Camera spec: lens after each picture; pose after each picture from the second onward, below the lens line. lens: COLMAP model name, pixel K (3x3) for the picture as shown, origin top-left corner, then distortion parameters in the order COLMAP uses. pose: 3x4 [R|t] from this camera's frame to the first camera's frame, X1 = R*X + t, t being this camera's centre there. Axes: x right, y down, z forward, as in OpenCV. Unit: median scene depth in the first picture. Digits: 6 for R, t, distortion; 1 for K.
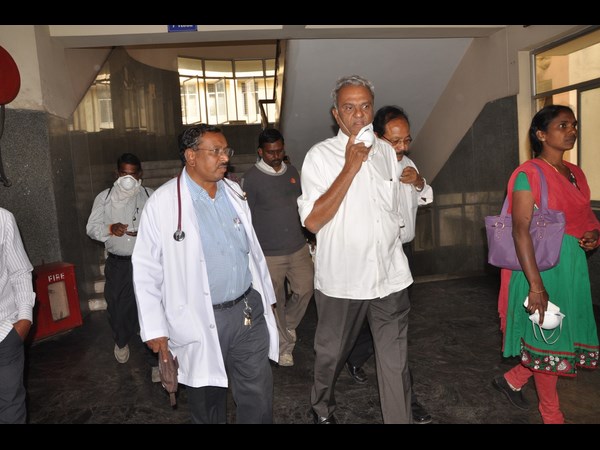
lens RADIAL K [[525.3, 0, 300.0], [0, 525.3, 225.0], [0, 0, 1]] dist [-0.005461, 0.004375]
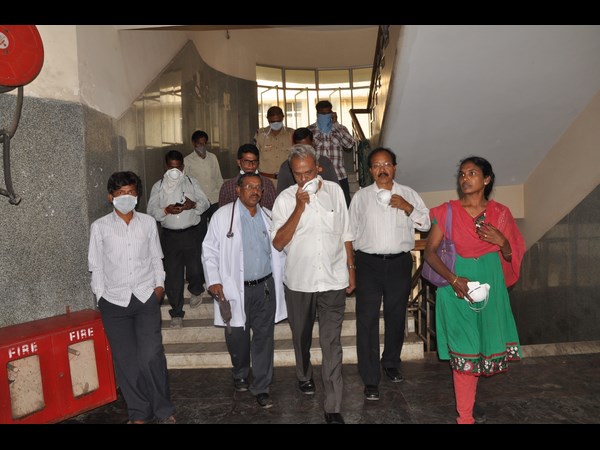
lens RADIAL K [[525.3, 0, 300.0], [0, 525.3, 225.0], [0, 0, 1]] dist [-0.005461, 0.004375]
pose [[0.991073, 0.023526, -0.131230, -0.038343], [-0.029833, 0.998482, -0.046301, -0.009980], [0.129942, 0.049803, 0.990270, 0.149698]]
